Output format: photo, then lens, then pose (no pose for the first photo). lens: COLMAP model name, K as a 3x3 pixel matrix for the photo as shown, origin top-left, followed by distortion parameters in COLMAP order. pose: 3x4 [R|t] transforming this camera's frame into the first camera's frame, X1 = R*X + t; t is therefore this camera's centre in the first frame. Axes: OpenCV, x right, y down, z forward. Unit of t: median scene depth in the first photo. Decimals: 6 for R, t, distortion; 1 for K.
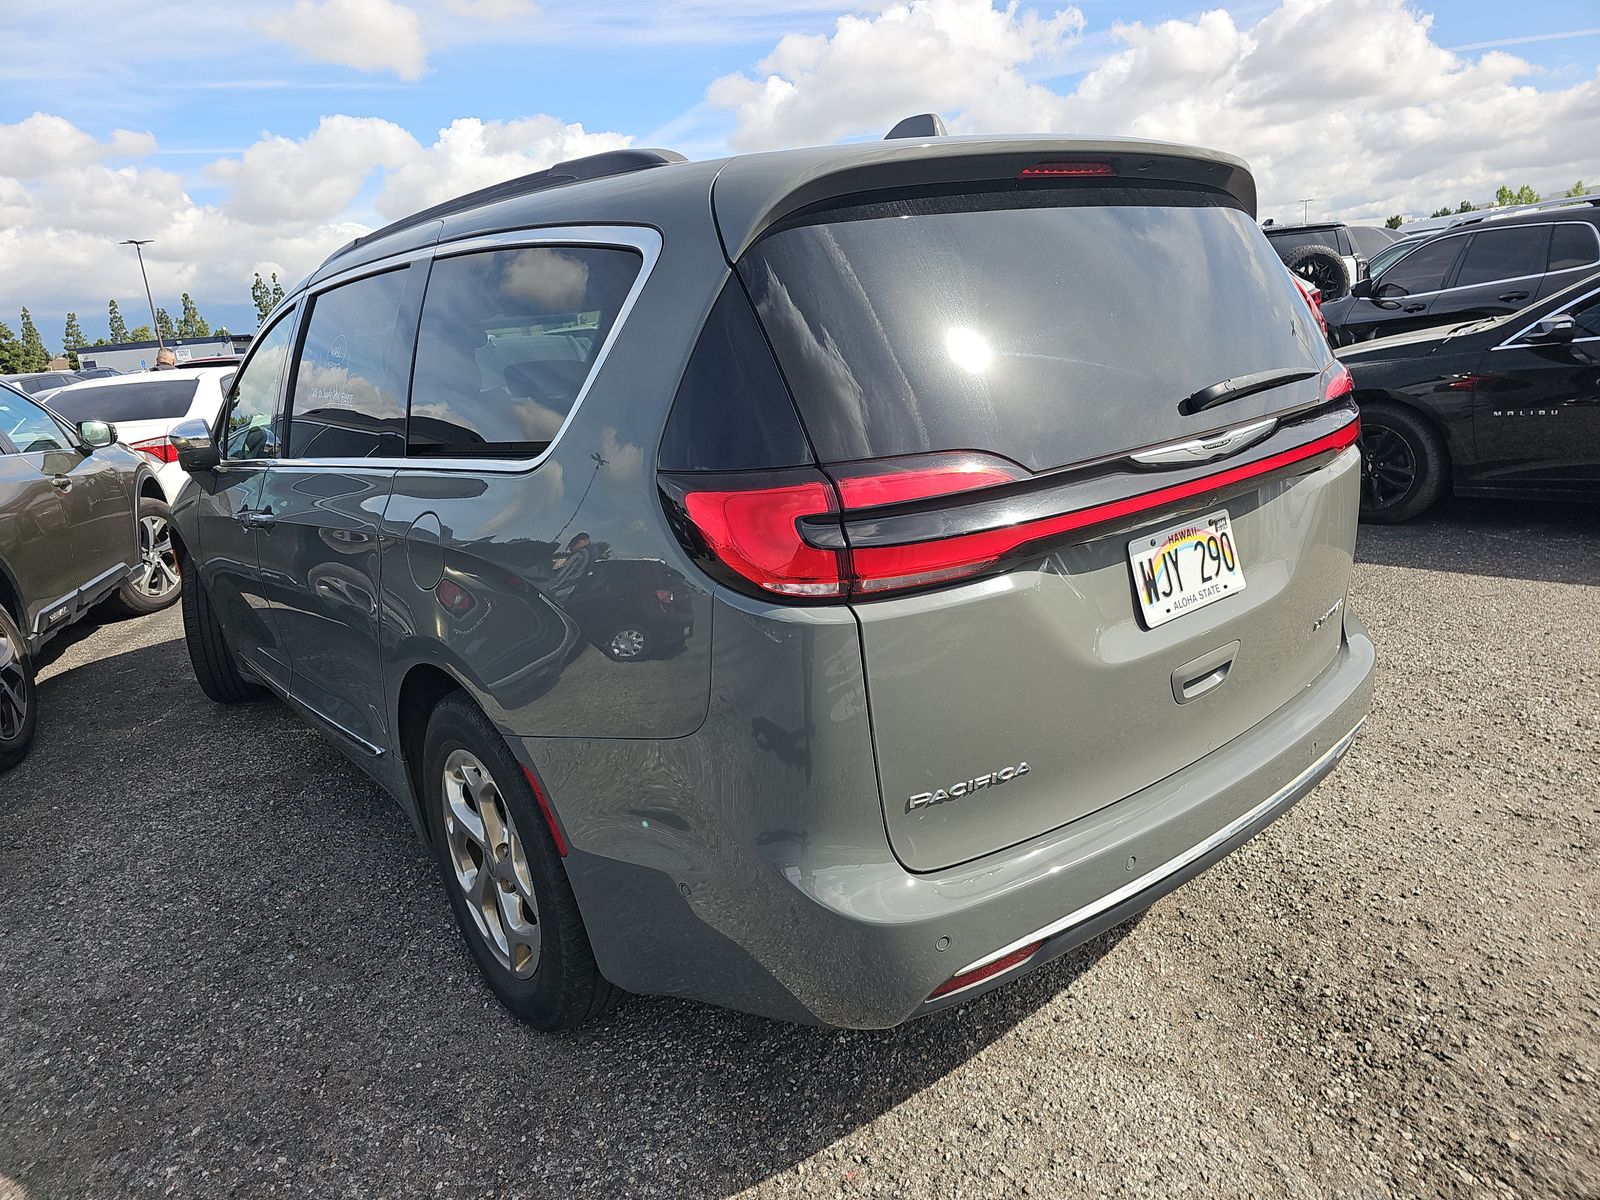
lens RADIAL K [[1062.7, 0, 825.6], [0, 1062.7, 616.0], [0, 0, 1]] dist [0.044371, -0.037196]
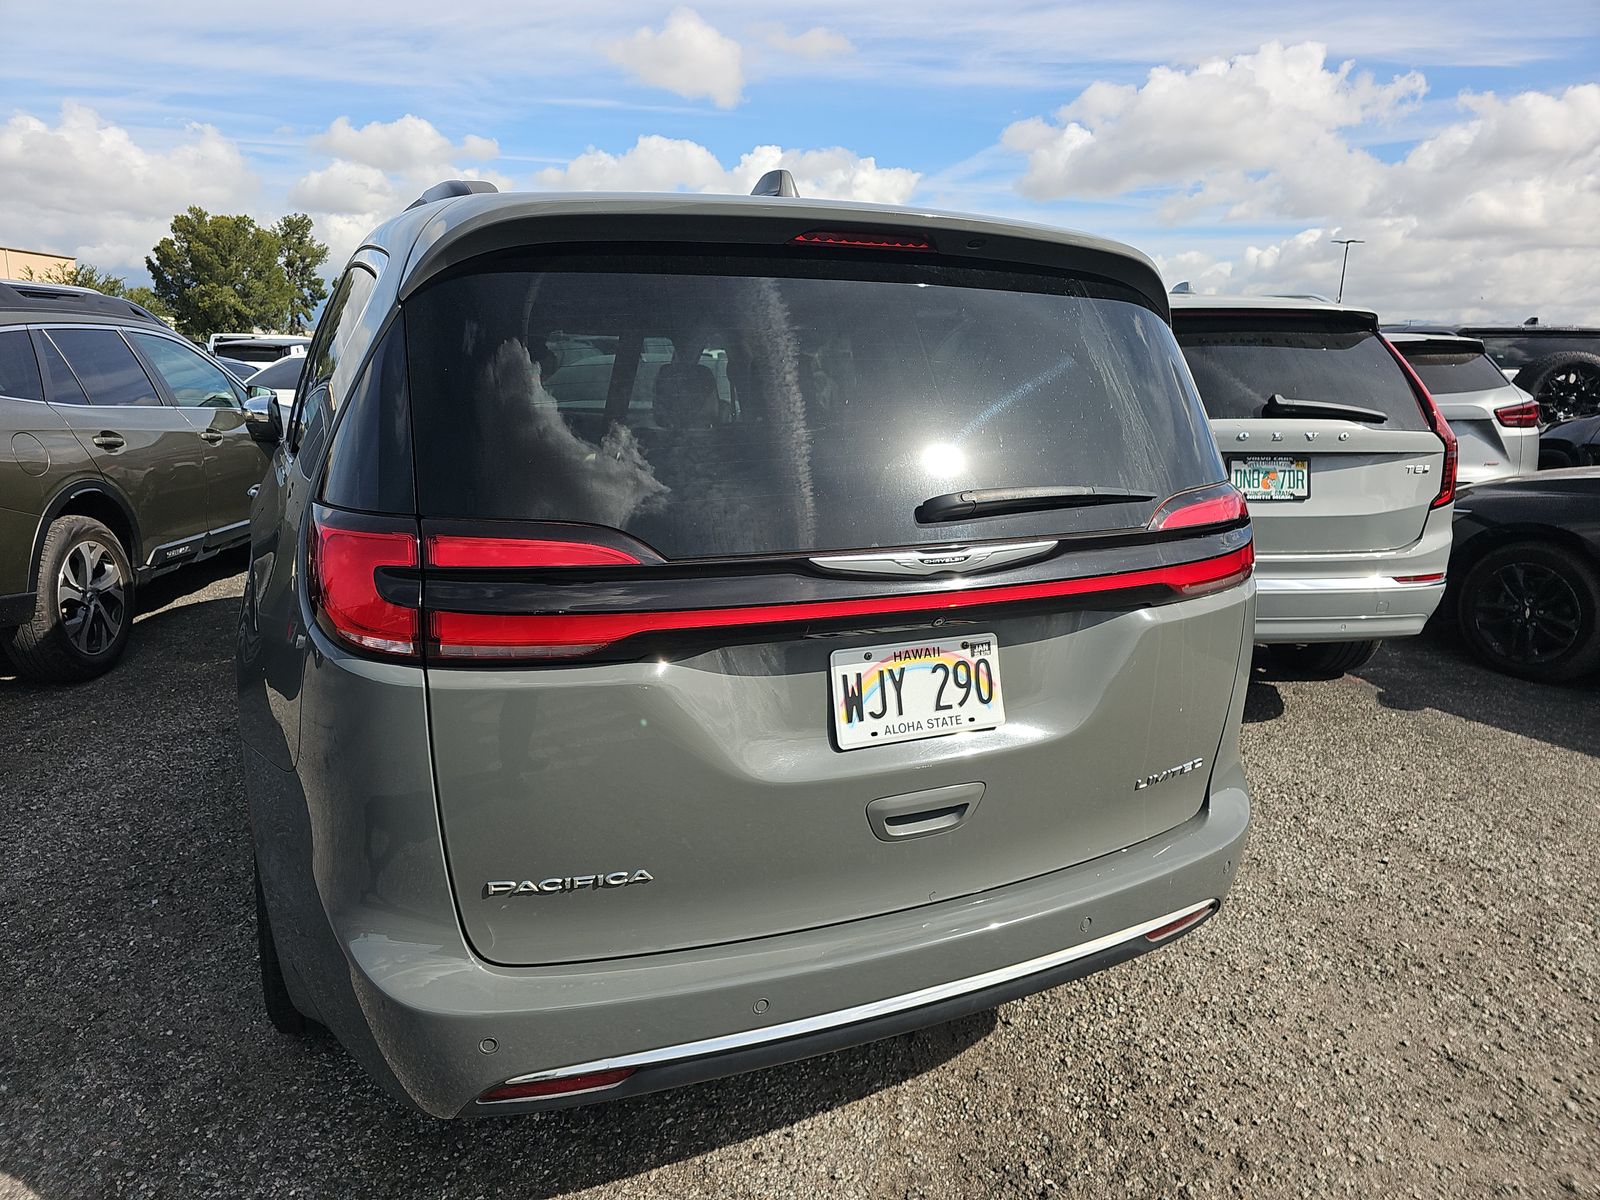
lens RADIAL K [[1073.6, 0, 795.2], [0, 1073.6, 613.5], [0, 0, 1]] dist [0.039384, -0.036904]
pose [[0.962248, 0.162878, -0.218059, 0.413143], [-0.170601, 0.985195, -0.016939, -0.073774], [0.212072, 0.053500, 0.975788, 0.096489]]
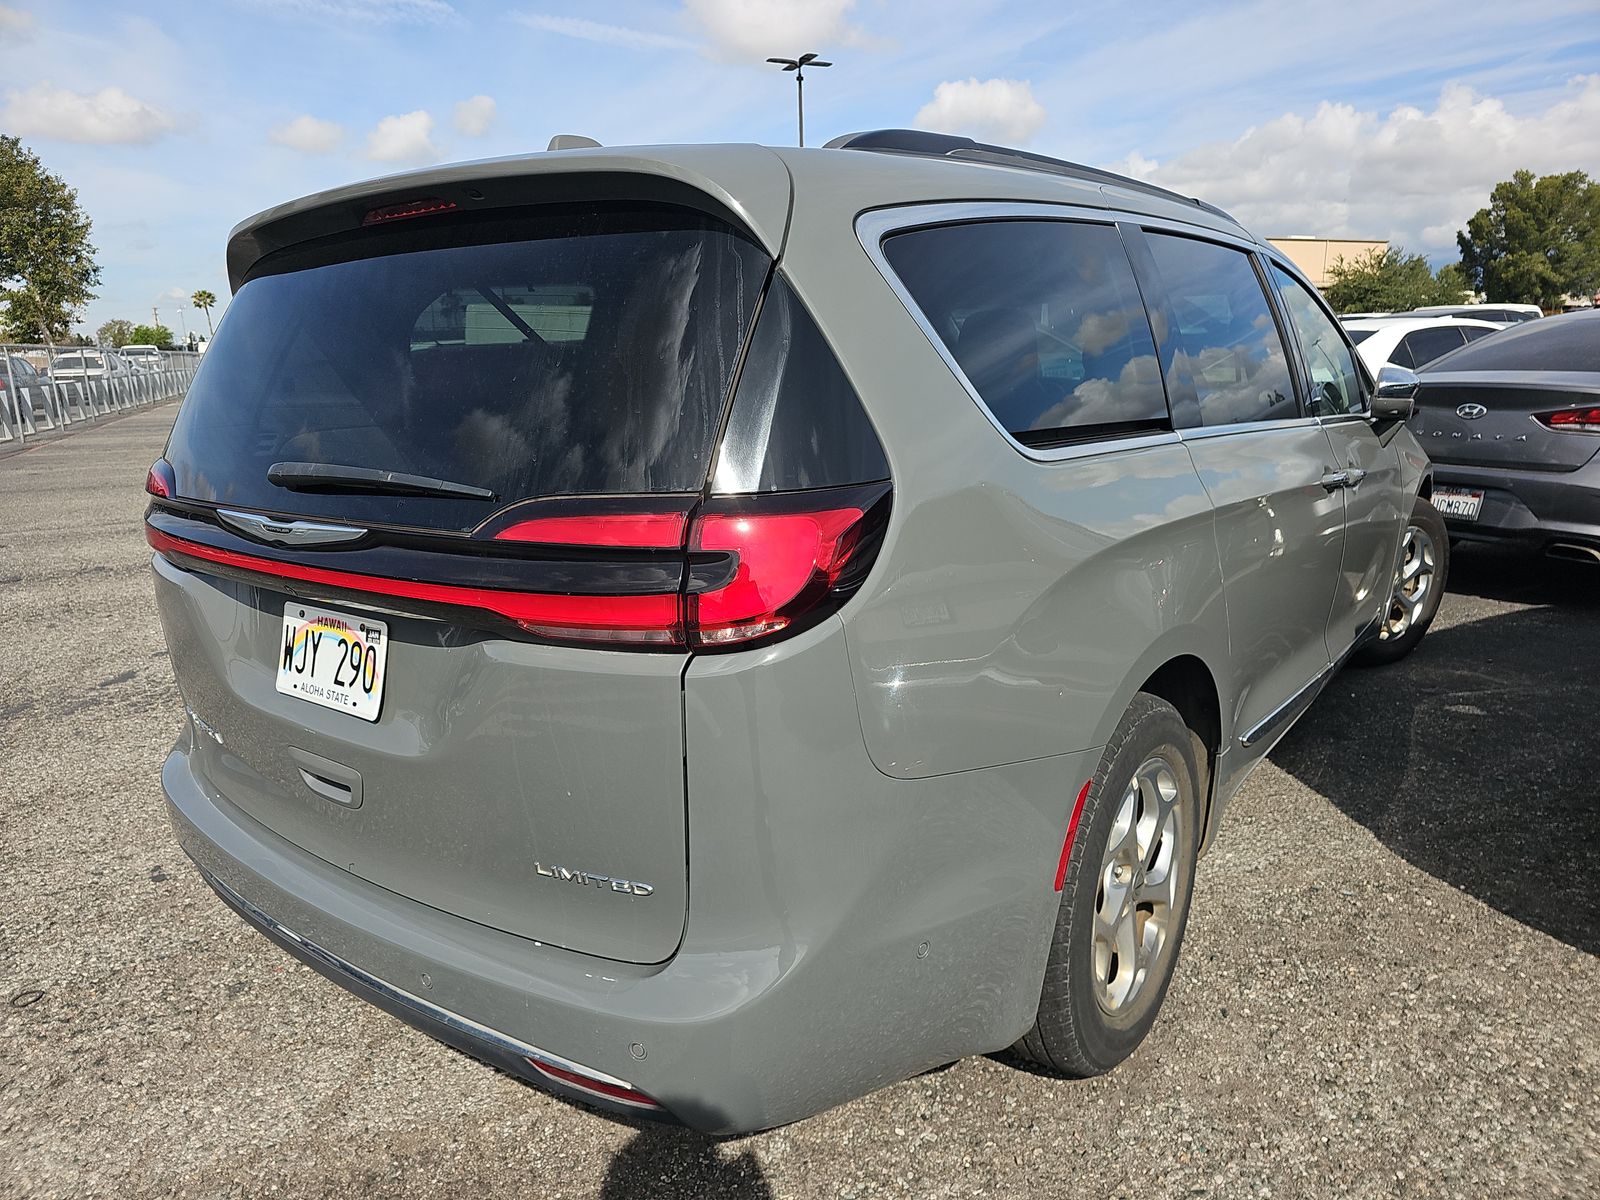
lens RADIAL K [[1073.6, 0, 795.2], [0, 1073.6, 613.5], [0, 0, 1]] dist [0.039384, -0.036904]
pose [[0.227492, 0.314874, -0.921467, 1.224086], [-0.255336, 0.932457, 0.255592, -0.404253], [0.939708, 0.177138, 0.292526, 1.064587]]
